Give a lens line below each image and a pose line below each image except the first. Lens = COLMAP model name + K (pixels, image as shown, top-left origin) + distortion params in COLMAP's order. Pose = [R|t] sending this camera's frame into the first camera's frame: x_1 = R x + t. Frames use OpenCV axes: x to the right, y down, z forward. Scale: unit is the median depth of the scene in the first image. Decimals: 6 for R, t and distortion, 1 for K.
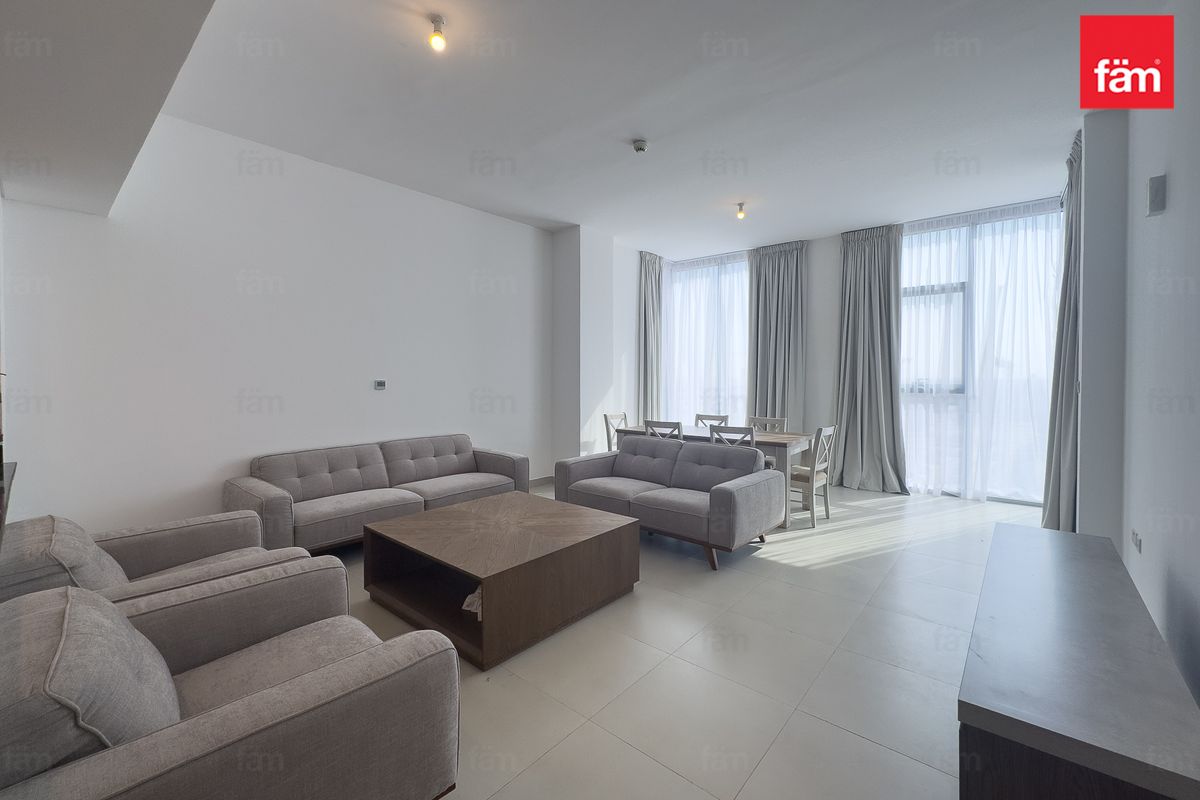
lens RADIAL K [[487.9, 0, 602.5], [0, 487.9, 386.4], [0, 0, 1]] dist [-0.002129, -0.000180]
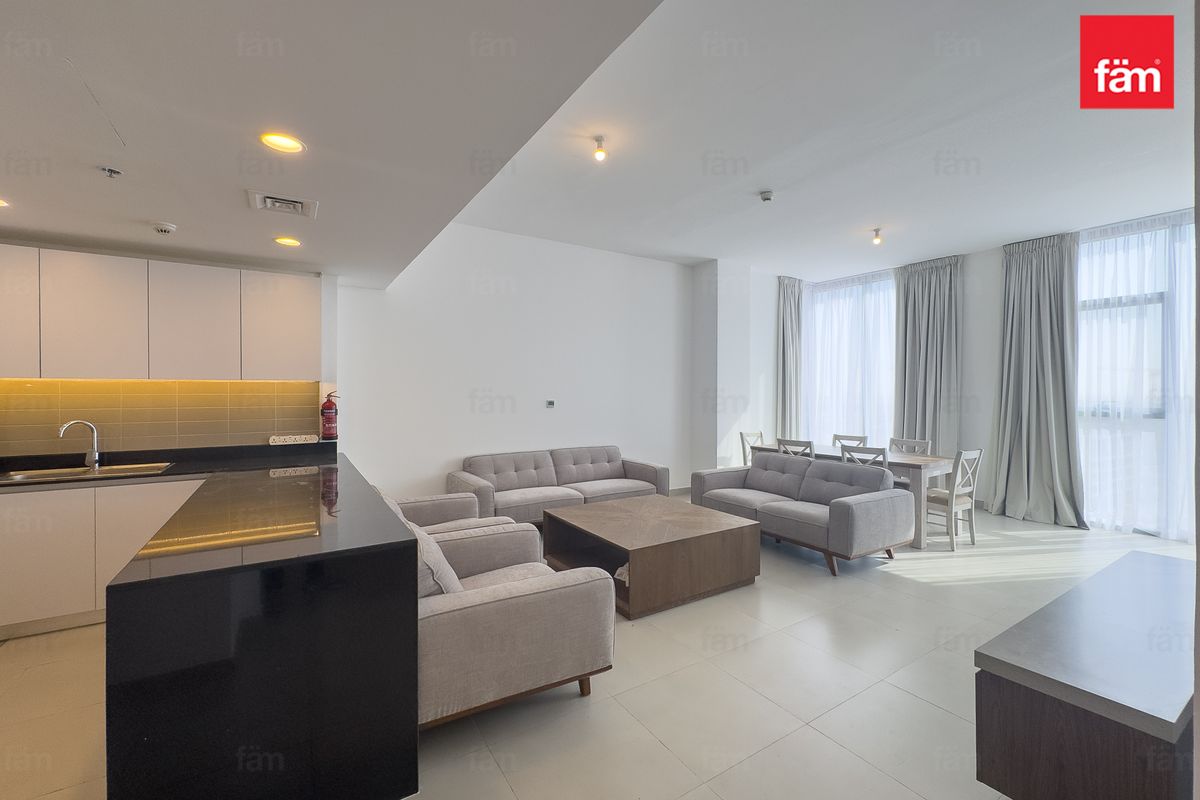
lens RADIAL K [[491.5, 0, 601.5], [0, 491.5, 396.2], [0, 0, 1]] dist [-0.000899, -0.000144]
pose [[0.955527, 0.003283, -0.294884, 0.036532], [-0.007089, 0.999905, -0.011840, -0.008288], [0.294817, 0.013404, 0.955460, -0.150770]]
